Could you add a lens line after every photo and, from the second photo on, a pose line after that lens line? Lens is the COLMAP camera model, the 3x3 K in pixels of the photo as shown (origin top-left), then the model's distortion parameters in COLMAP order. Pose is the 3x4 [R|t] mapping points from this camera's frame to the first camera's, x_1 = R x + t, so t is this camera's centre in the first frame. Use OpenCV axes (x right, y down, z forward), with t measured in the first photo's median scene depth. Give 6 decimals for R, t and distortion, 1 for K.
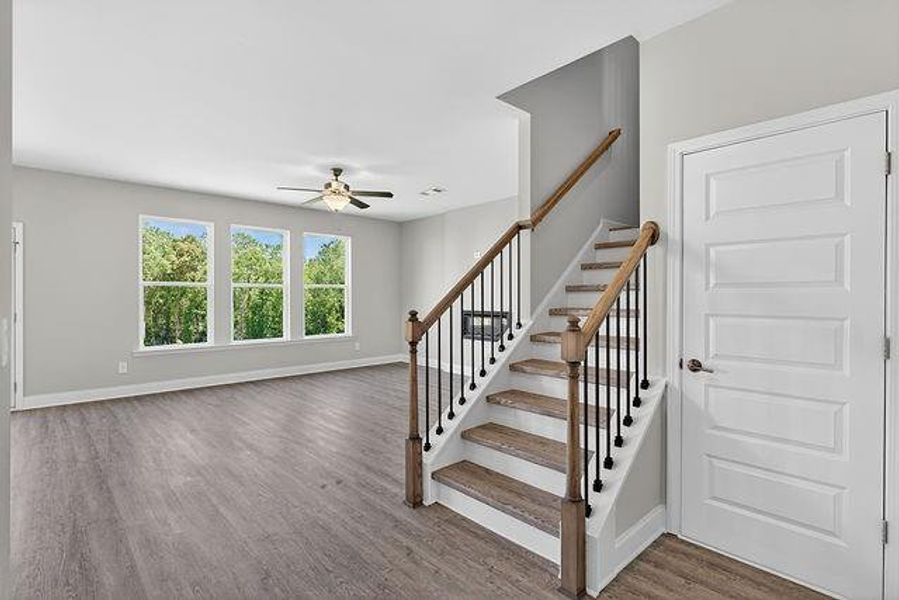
lens RADIAL K [[426.8, 0, 455.7], [0, 426.8, 299.0], [0, 0, 1]] dist [-0.001667, 0.000037]
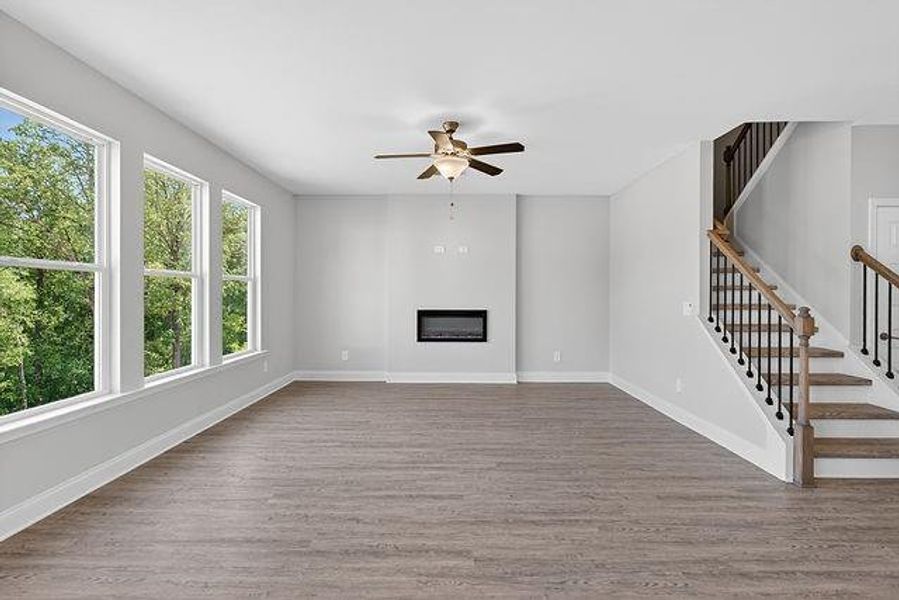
lens RADIAL K [[431.7, 0, 446.3], [0, 431.7, 295.0], [0, 0, 1]] dist [0.009074, -0.002151]
pose [[0.696525, -0.000431, 0.717532, -0.683890], [0.004246, 0.999985, -0.003521, -0.000680], [-0.717520, 0.005499, 0.696517, 0.397511]]
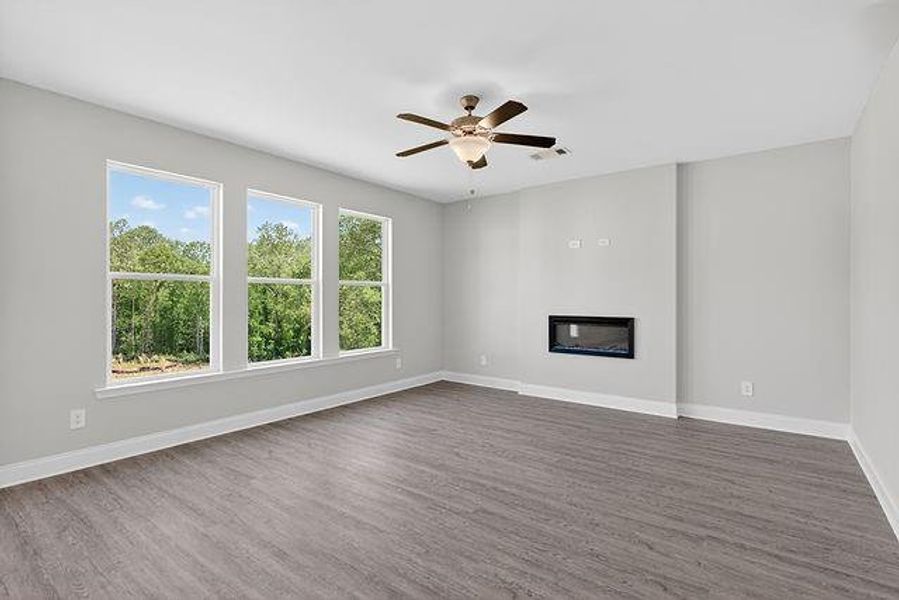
lens RADIAL K [[431.7, 0, 451.5], [0, 431.7, 296.1], [0, 0, 1]] dist [0.009074, -0.002151]
pose [[0.987480, 0.000806, 0.157740, -0.337534], [0.000924, 0.999940, -0.010896, 0.000122], [-0.157739, 0.010905, 0.987421, 0.302018]]
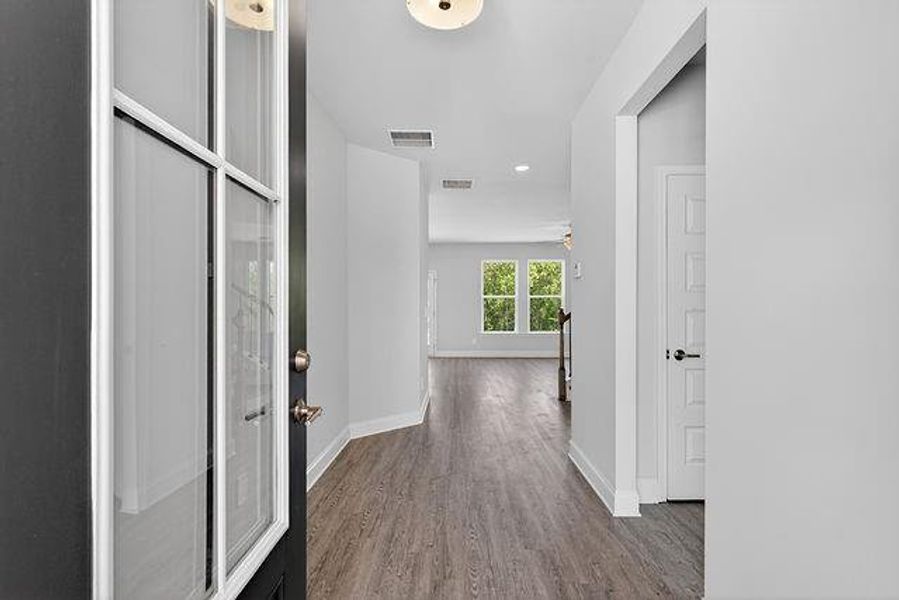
lens RADIAL K [[431.7, 0, 450.0], [0, 431.7, 306.1], [0, 0, 1]] dist [0.009074, -0.002151]
pose [[0.706913, -0.005113, -0.707282, 0.450334], [0.000708, 0.999978, -0.006522, 0.014812], [0.707300, 0.004110, 0.706902, -0.389432]]
